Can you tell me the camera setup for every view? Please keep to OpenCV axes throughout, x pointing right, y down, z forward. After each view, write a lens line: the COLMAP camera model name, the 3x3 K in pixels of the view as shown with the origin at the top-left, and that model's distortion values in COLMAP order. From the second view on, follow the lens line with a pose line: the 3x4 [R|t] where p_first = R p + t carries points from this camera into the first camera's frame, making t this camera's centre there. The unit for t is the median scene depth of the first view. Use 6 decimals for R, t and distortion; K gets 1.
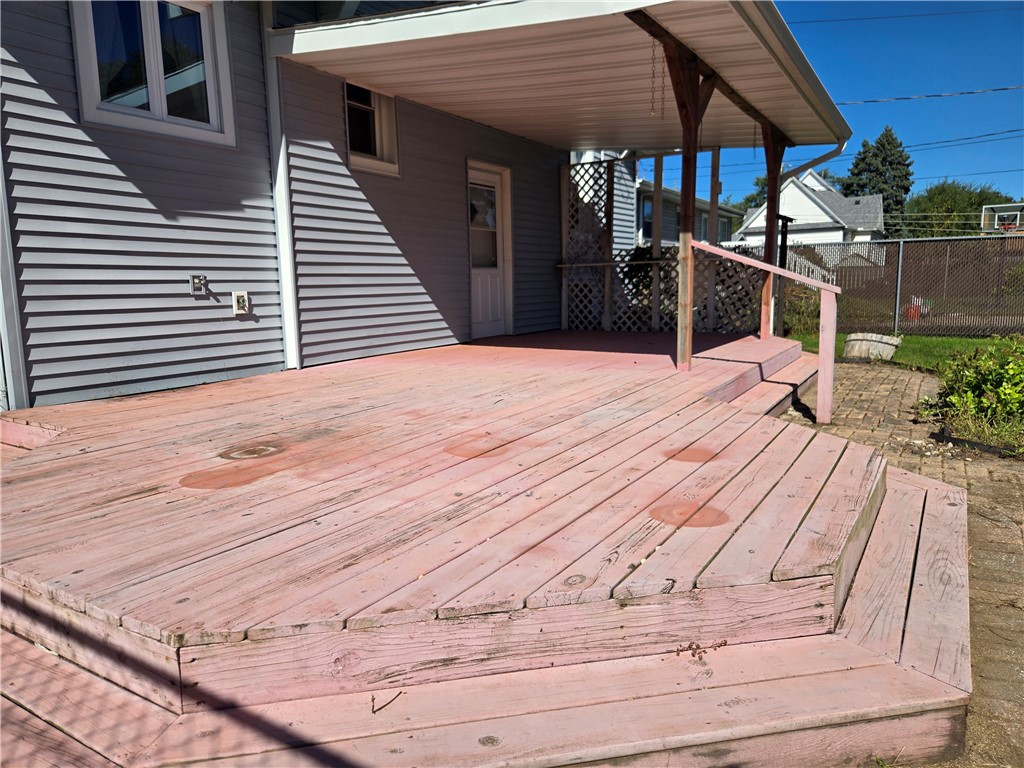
lens RADIAL K [[687.4, 0, 511.0], [0, 687.4, 384.6], [0, 0, 1]] dist [0.062671, -0.046589]
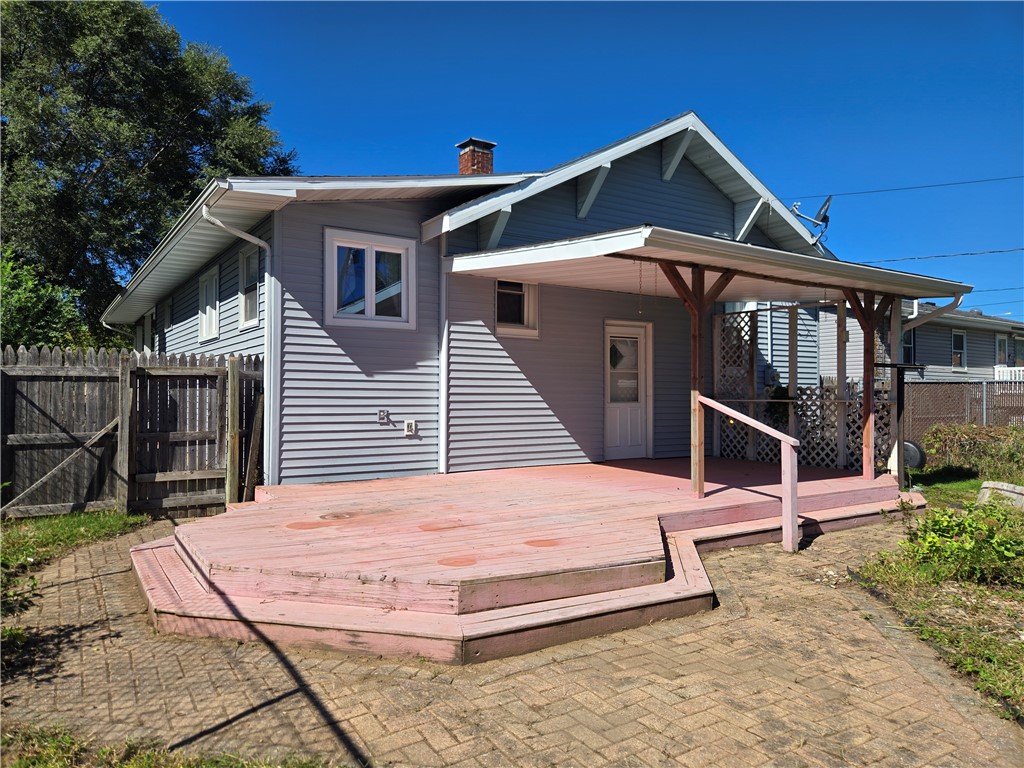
lens RADIAL K [[687.4, 0, 511.0], [0, 687.4, 384.6], [0, 0, 1]] dist [0.062671, -0.046589]
pose [[0.908852, 0.019953, -0.416641, 0.438625], [-0.085849, 0.986419, -0.140029, -0.017558], [0.408188, 0.163034, 0.898222, -0.285038]]
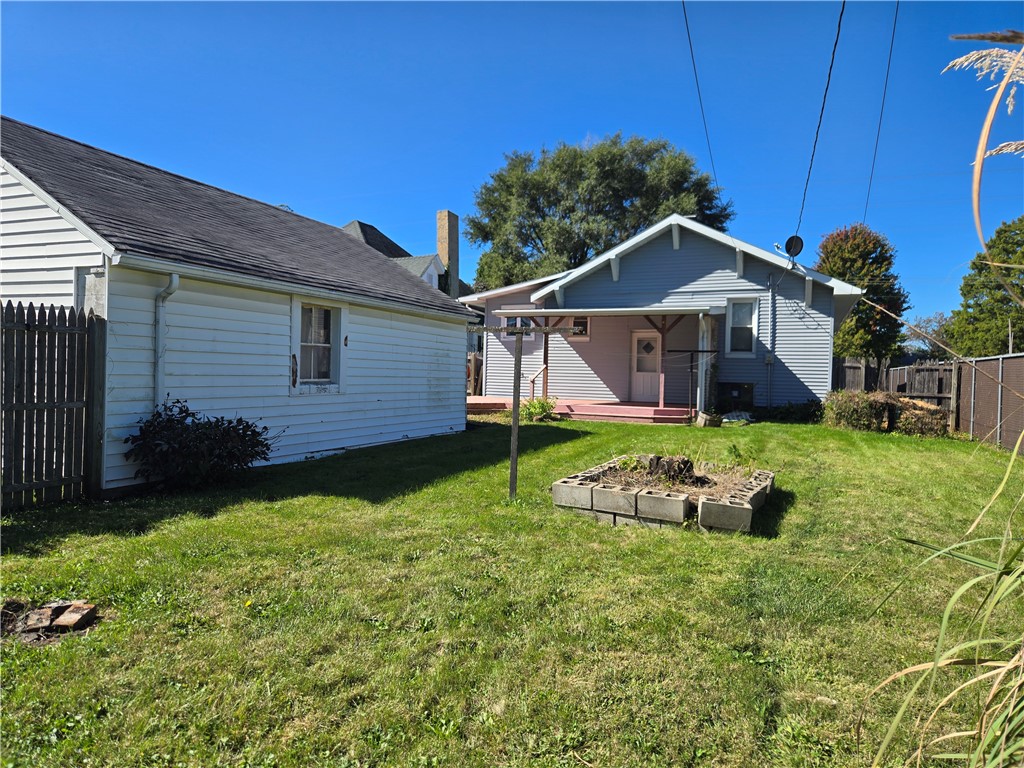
lens RADIAL K [[687.4, 0, 511.0], [0, 687.4, 384.6], [0, 0, 1]] dist [0.062671, -0.046589]
pose [[0.171585, 0.039230, -0.984388, 3.305550], [-0.173131, 0.984857, 0.009071, -0.104796], [0.969837, 0.168872, 0.175779, 0.223496]]
